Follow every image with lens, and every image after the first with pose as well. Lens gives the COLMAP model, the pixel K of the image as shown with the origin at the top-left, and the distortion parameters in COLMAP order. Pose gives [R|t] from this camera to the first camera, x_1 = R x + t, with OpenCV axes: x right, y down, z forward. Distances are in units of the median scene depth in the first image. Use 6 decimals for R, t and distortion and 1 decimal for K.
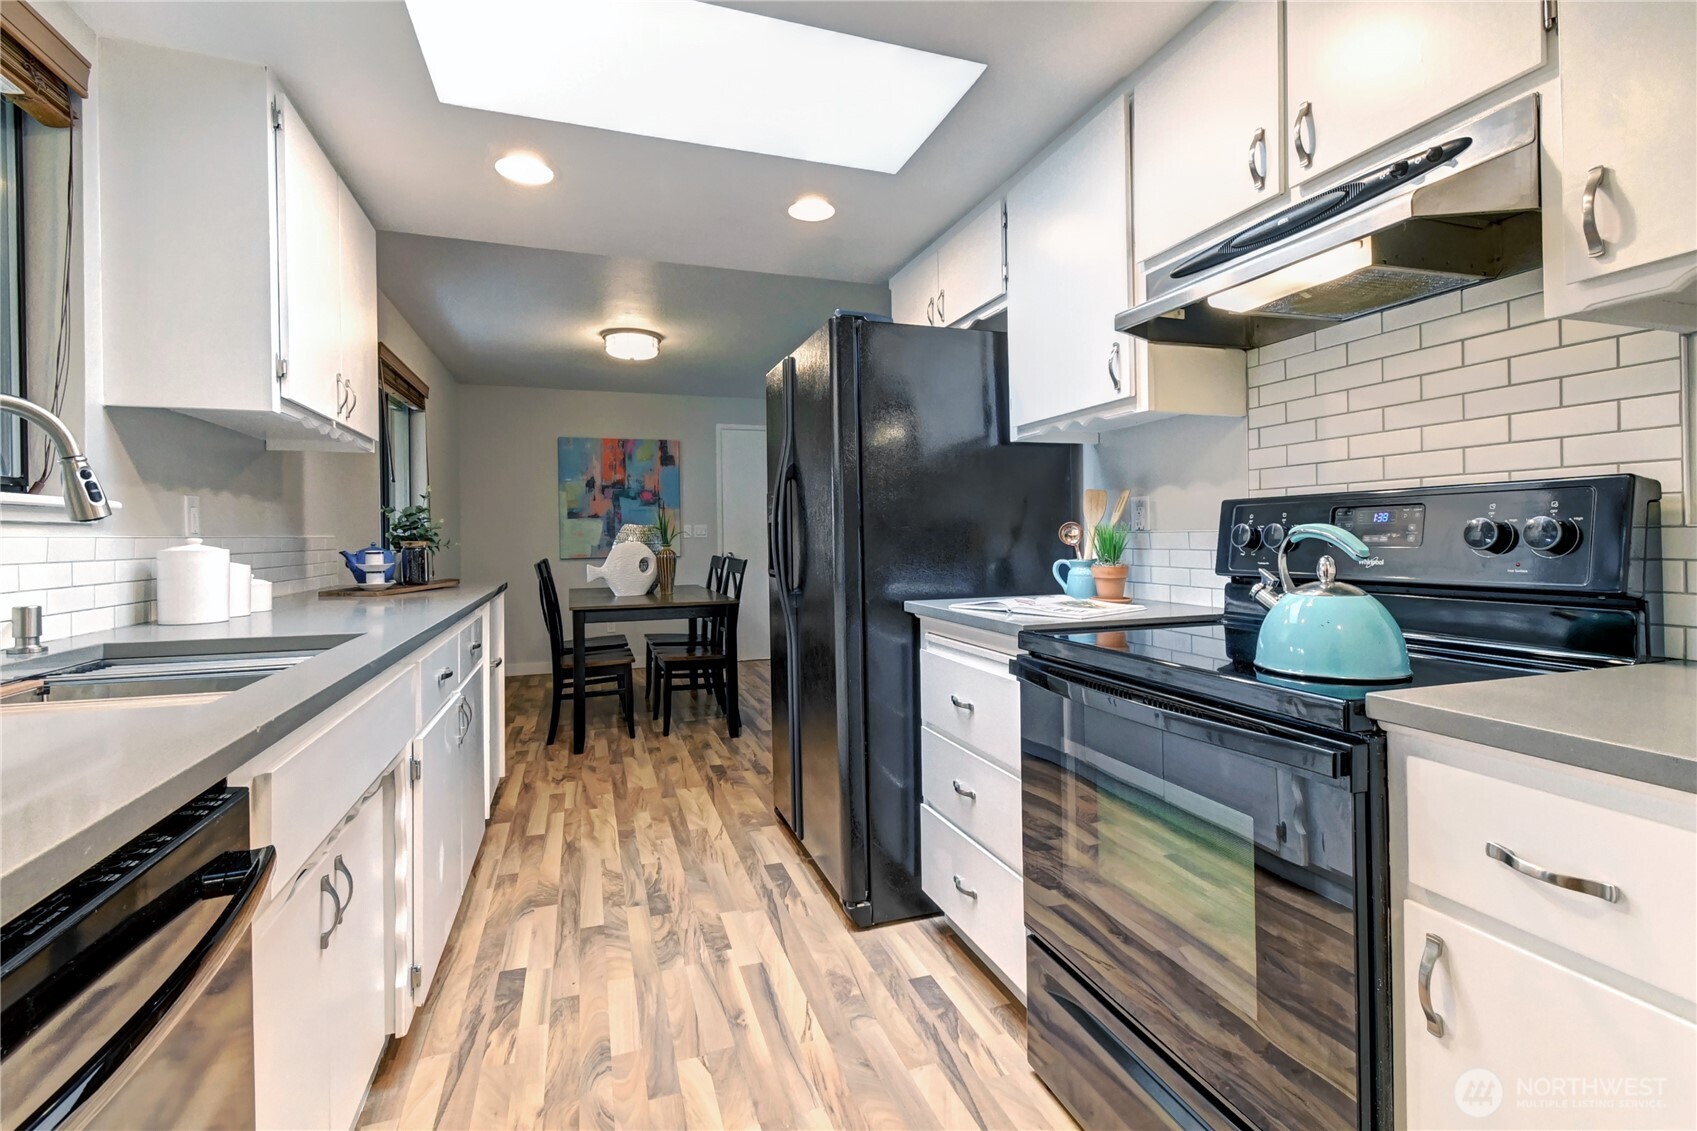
lens RADIAL K [[765.7, 0, 859.8], [0, 765.7, 530.8], [0, 0, 1]] dist [0.003262, -0.000108]
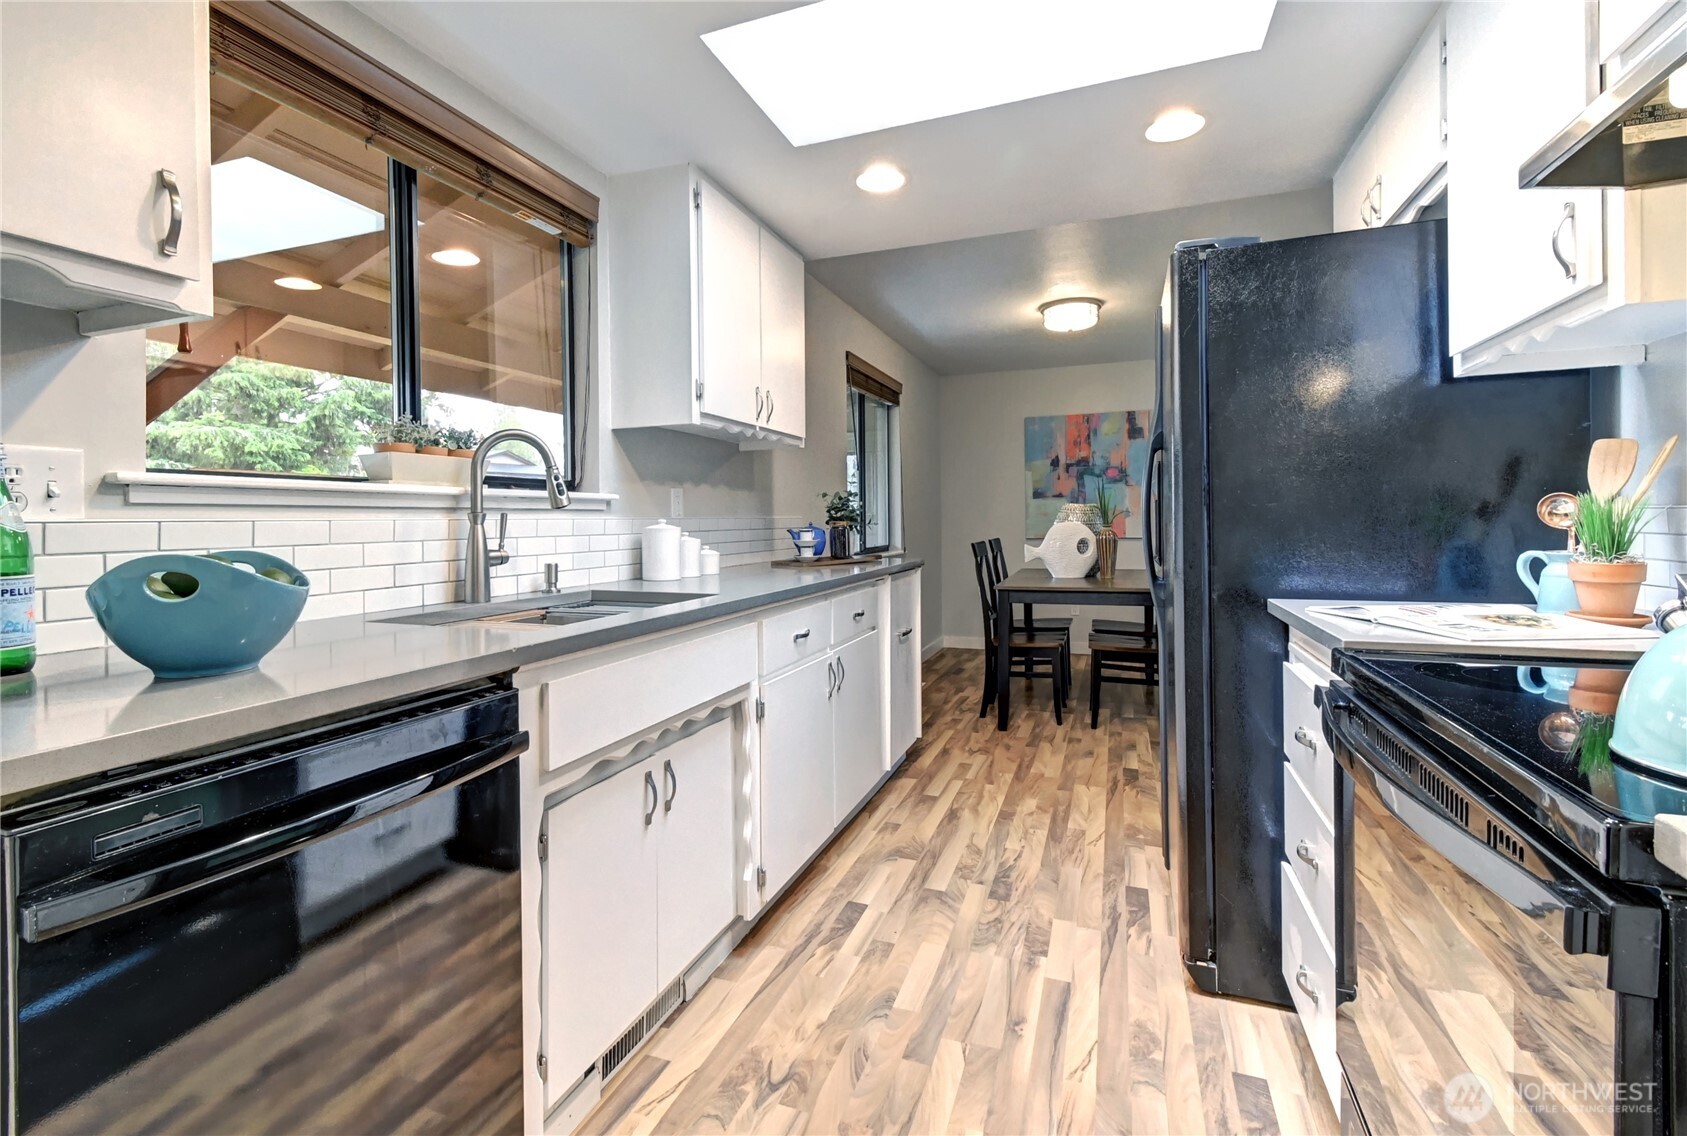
lens RADIAL K [[810.4, 0, 855.6], [0, 810.4, 525.6], [0, 0, 1]] dist [0.006865, -0.001173]
pose [[0.749679, 0.004326, -0.661788, 0.285943], [0.008829, 0.999824, 0.016538, -0.000003], [0.661743, -0.018241, 0.749509, 0.101872]]
